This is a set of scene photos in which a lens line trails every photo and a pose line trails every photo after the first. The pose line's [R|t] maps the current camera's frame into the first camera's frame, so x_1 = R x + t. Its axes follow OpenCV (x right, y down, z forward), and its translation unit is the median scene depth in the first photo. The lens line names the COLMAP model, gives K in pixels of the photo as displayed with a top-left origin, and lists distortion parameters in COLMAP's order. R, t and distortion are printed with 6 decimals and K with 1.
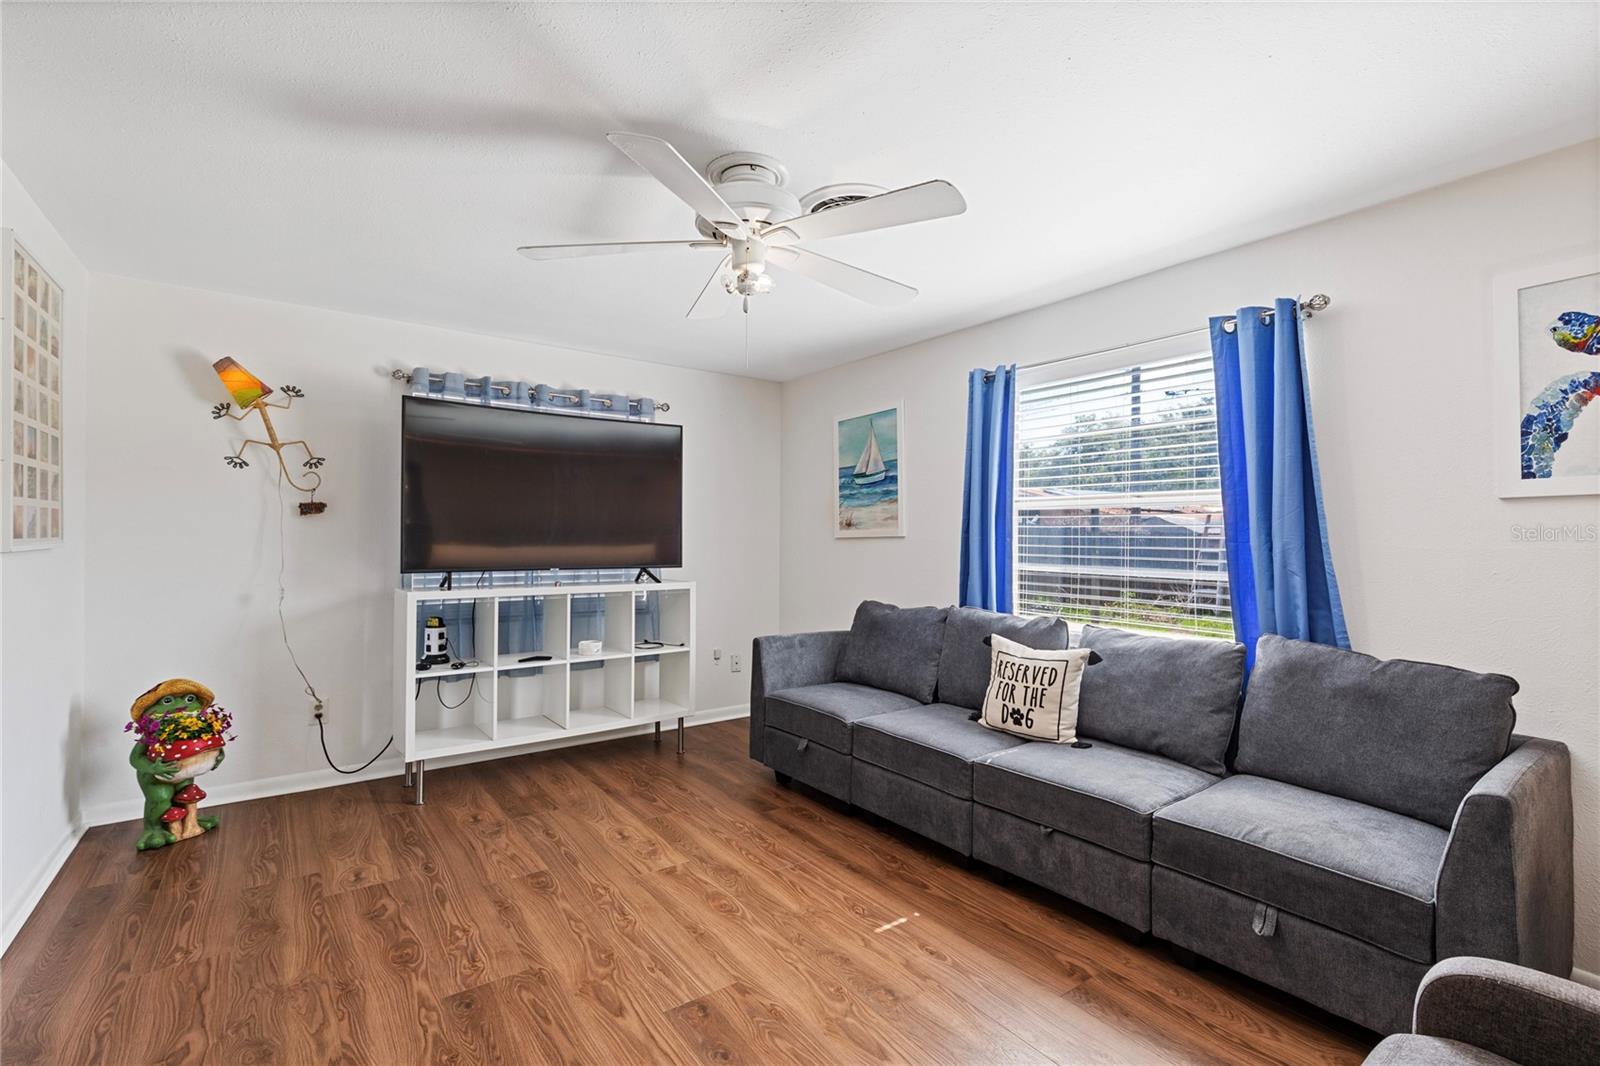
lens RADIAL K [[726.8, 0, 794.5], [0, 726.8, 531.8], [0, 0, 1]] dist [0.012266, -0.000303]
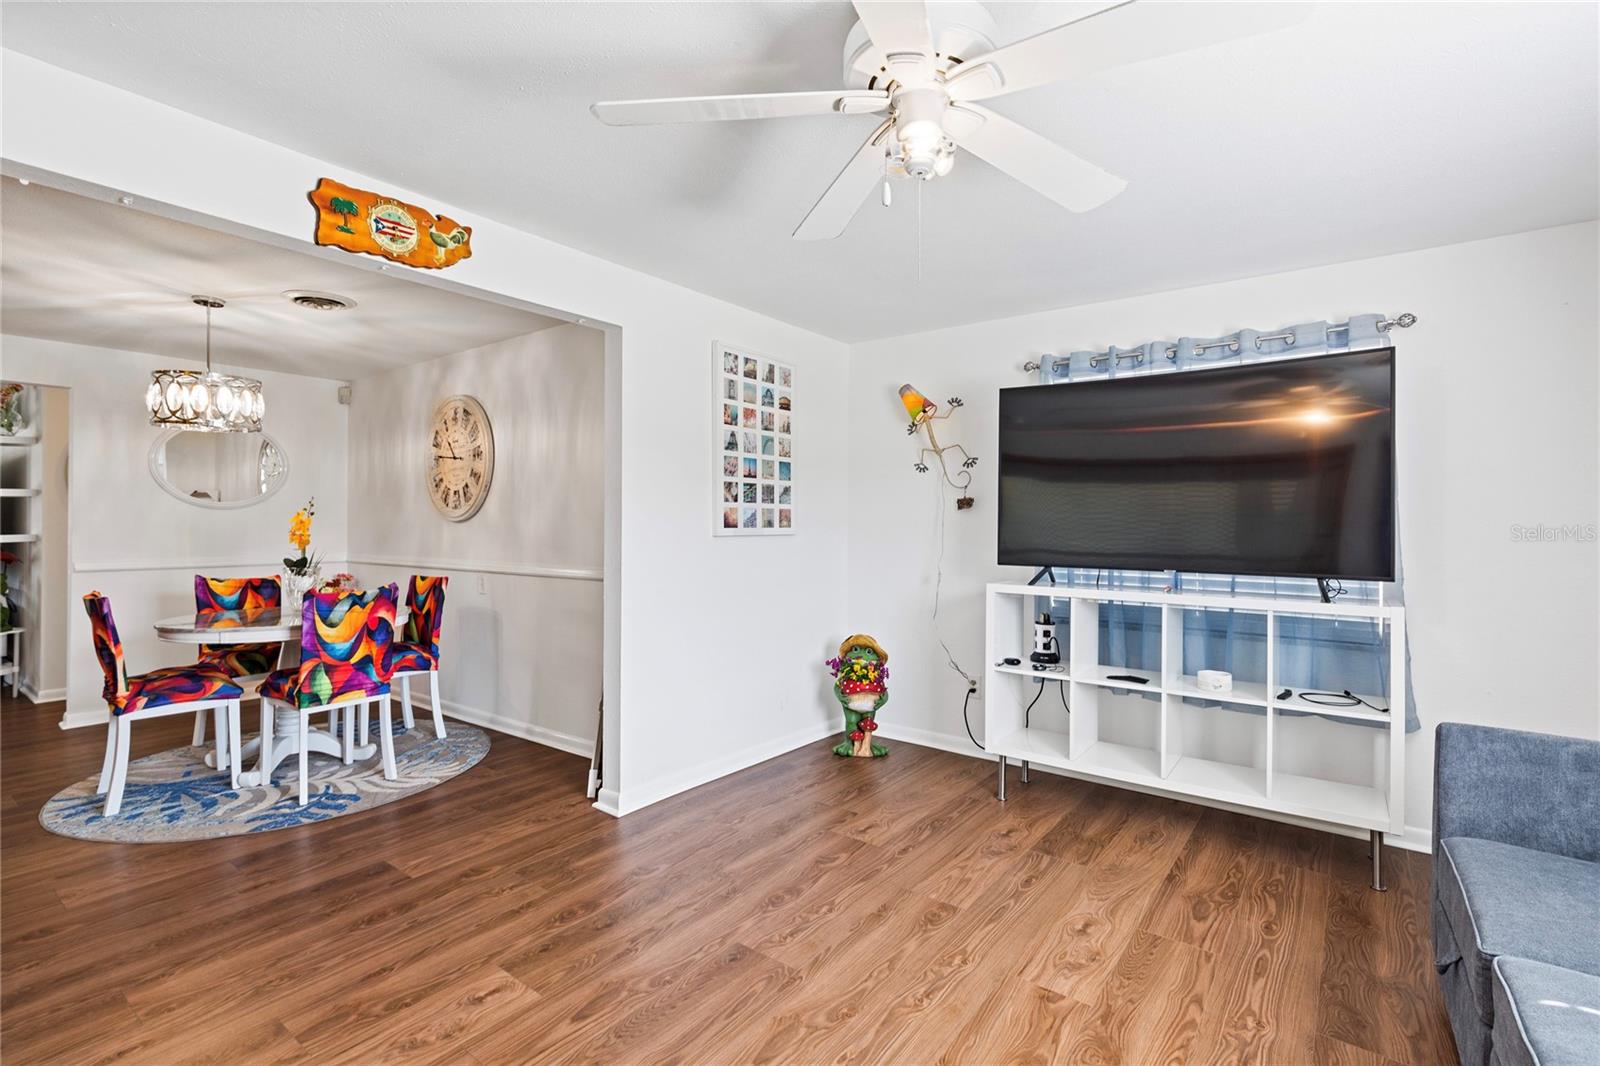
lens RADIAL K [[738.6, 0, 796.5], [0, 738.6, 516.5], [0, 0, 1]] dist [0.010561, -0.000135]
pose [[0.293913, -0.014038, -0.955729, 0.422793], [-0.000807, 0.999888, -0.014935, 0.006530], [0.955832, 0.005161, 0.293869, 0.507986]]
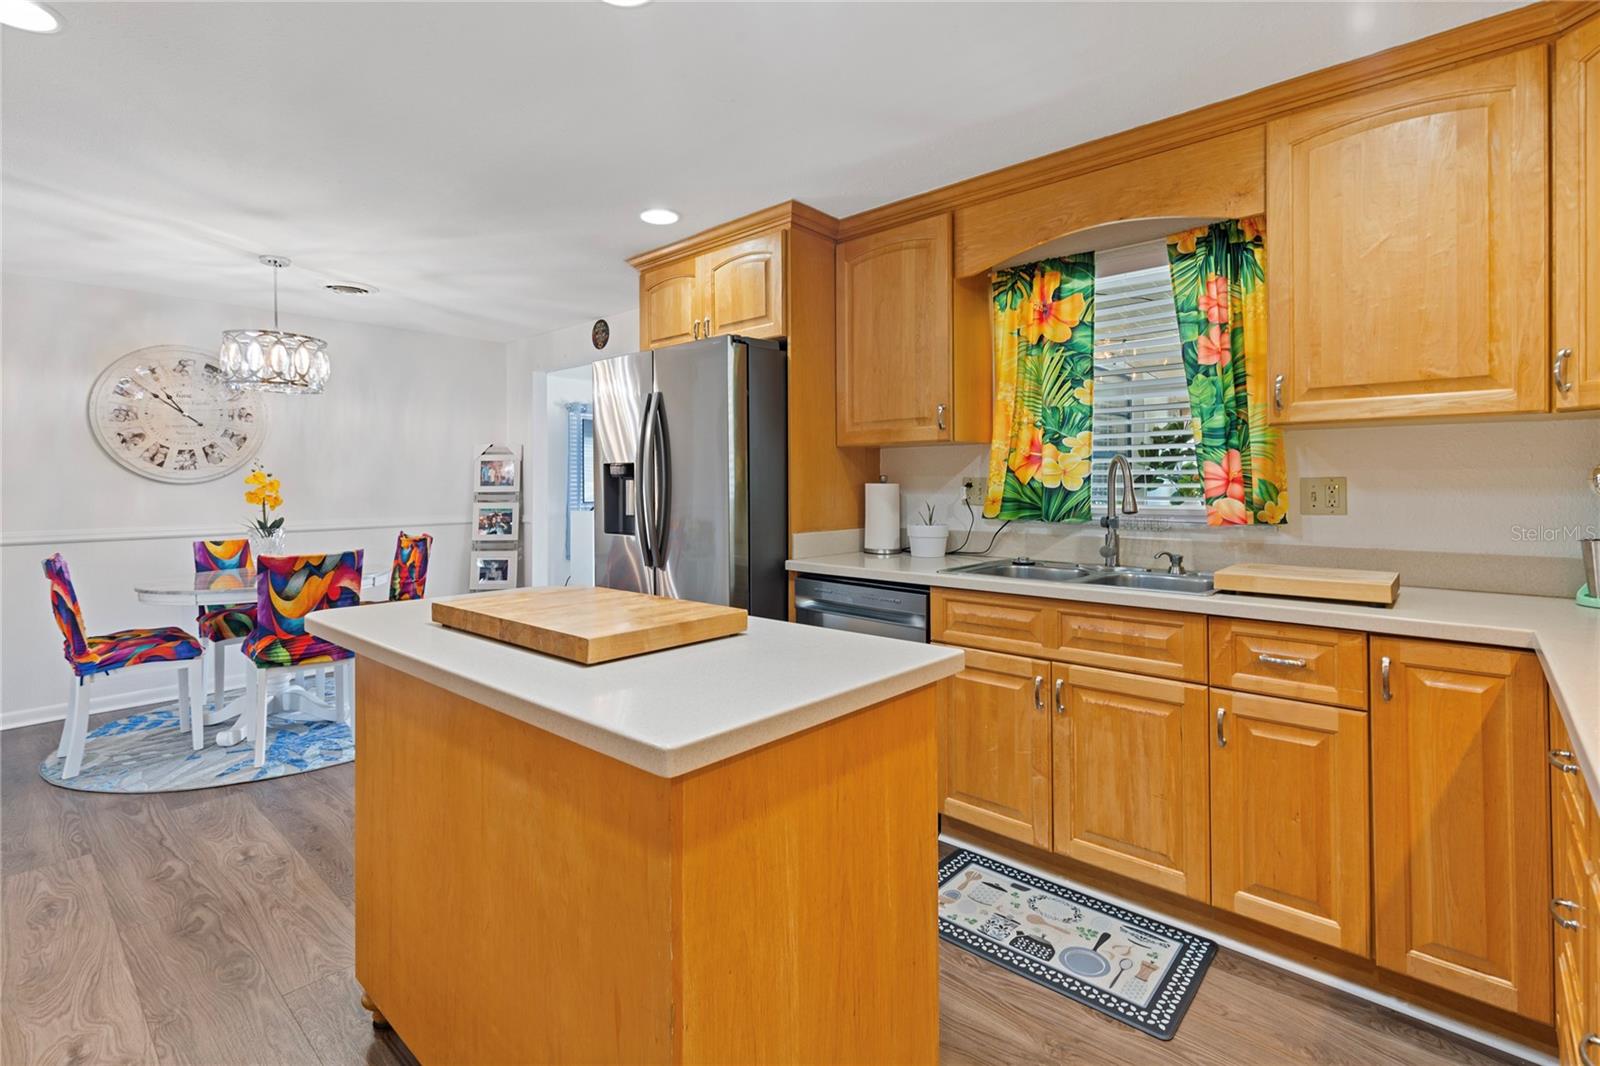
lens RADIAL K [[749.1, 0, 787.8], [0, 749.1, 473.5], [0, 0, 1]] dist [0.015760, -0.000242]
pose [[0.978274, -0.010437, 0.207055, -0.480265], [0.013355, 0.999830, -0.012704, 0.009147], [-0.206888, 0.015193, 0.978247, -1.467404]]
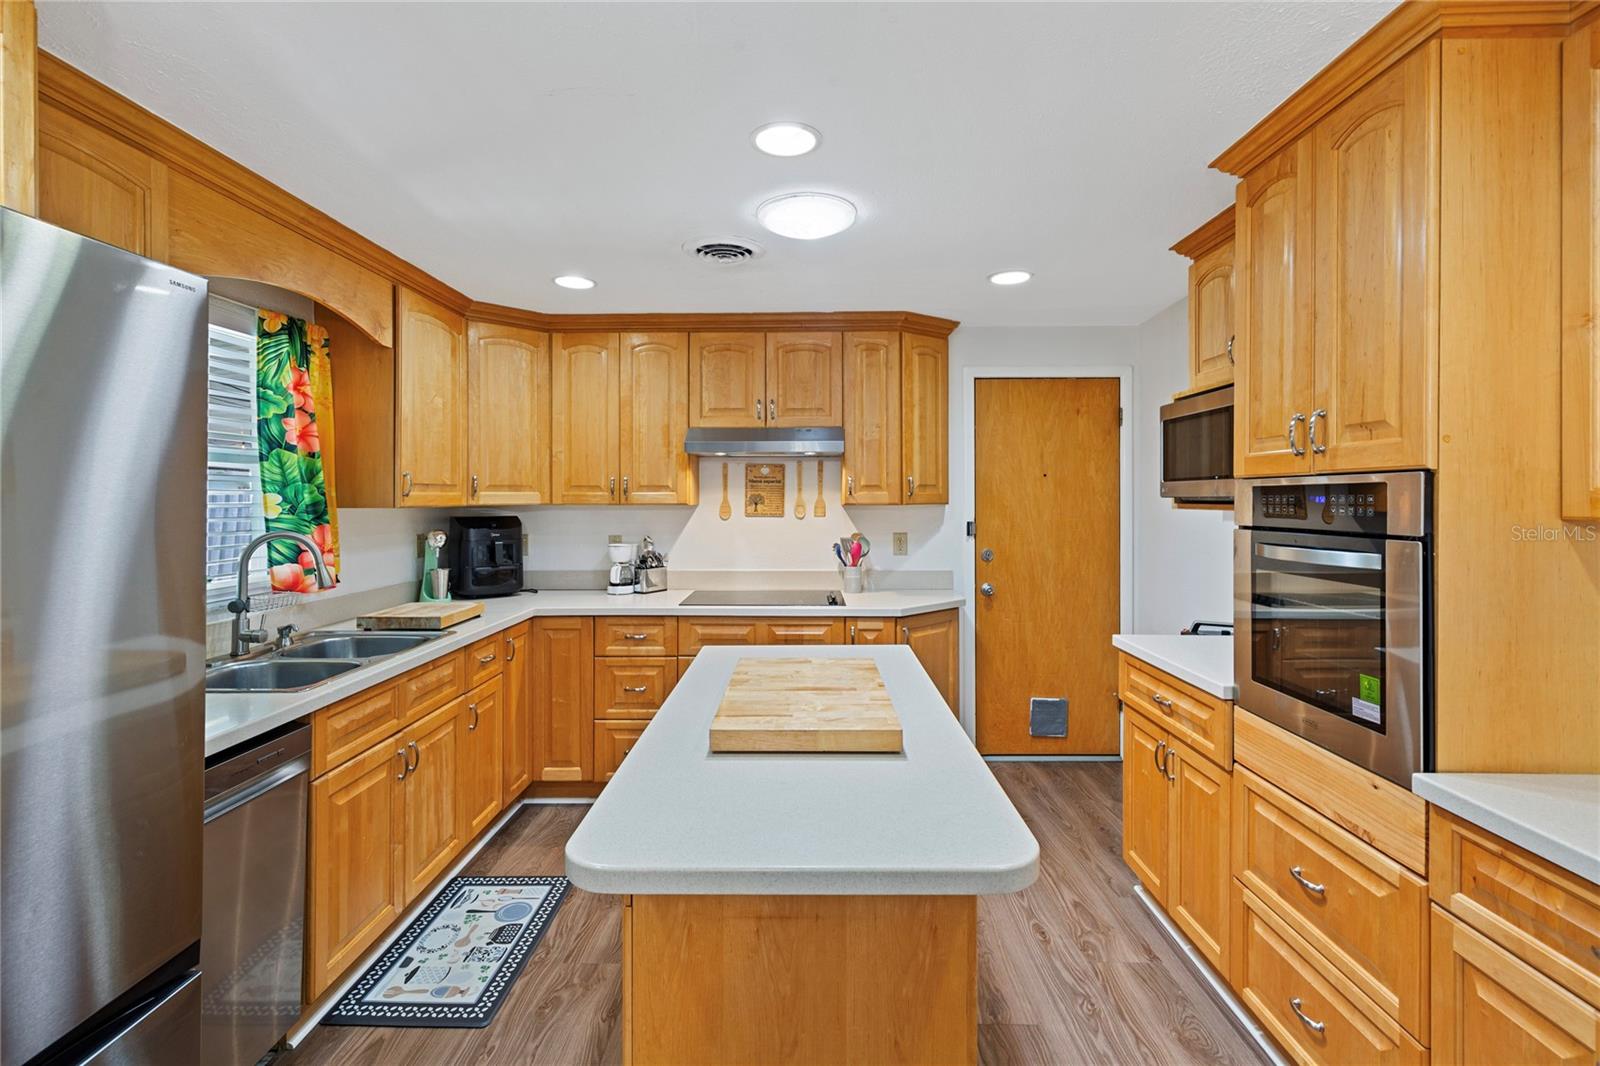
lens RADIAL K [[736.2, 0, 794.6], [0, 736.2, 495.7], [0, 0, 1]] dist [0.007909, 0.000090]
pose [[-0.799927, -0.005321, 0.600074, -0.876723], [-0.001009, 0.999971, 0.007522, -0.064713], [-0.600097, 0.005412, -0.799909, -0.373562]]
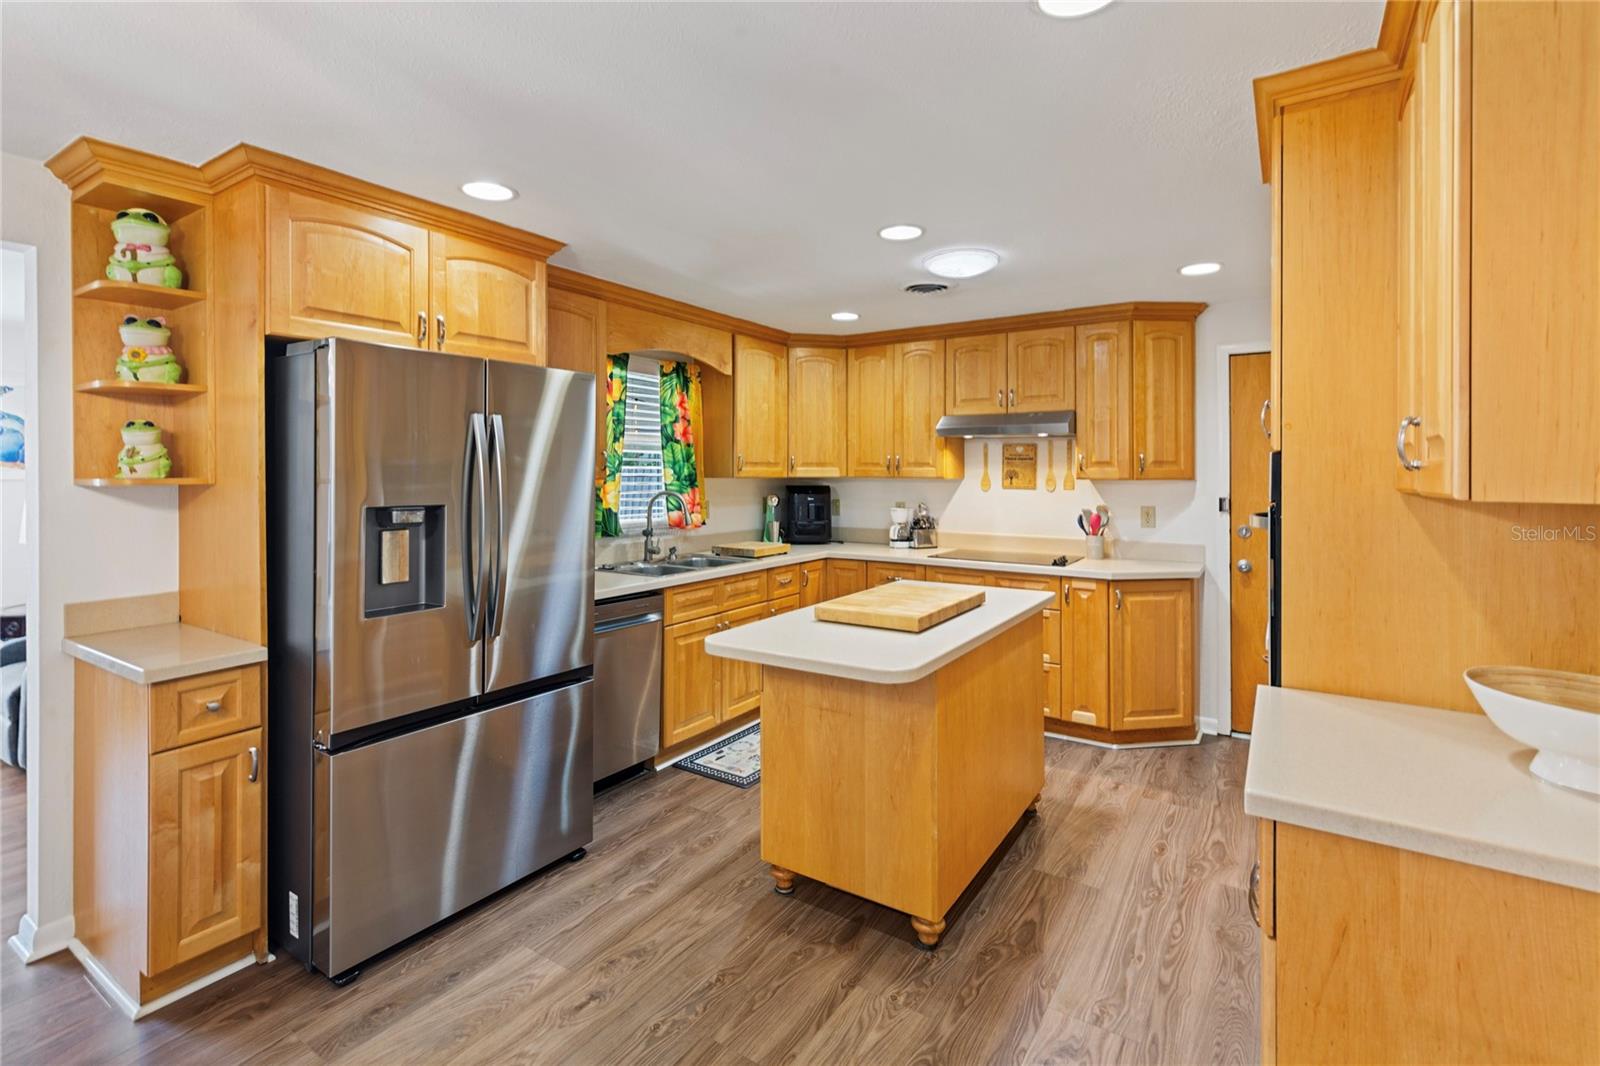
lens RADIAL K [[749.1, 0, 787.8], [0, 749.1, 473.5], [0, 0, 1]] dist [0.015760, -0.000242]
pose [[-0.349826, -0.009426, 0.936767, -1.343508], [-0.000067, 0.999950, 0.010037, -0.065406], [-0.936815, 0.003448, -0.349809, -0.403988]]
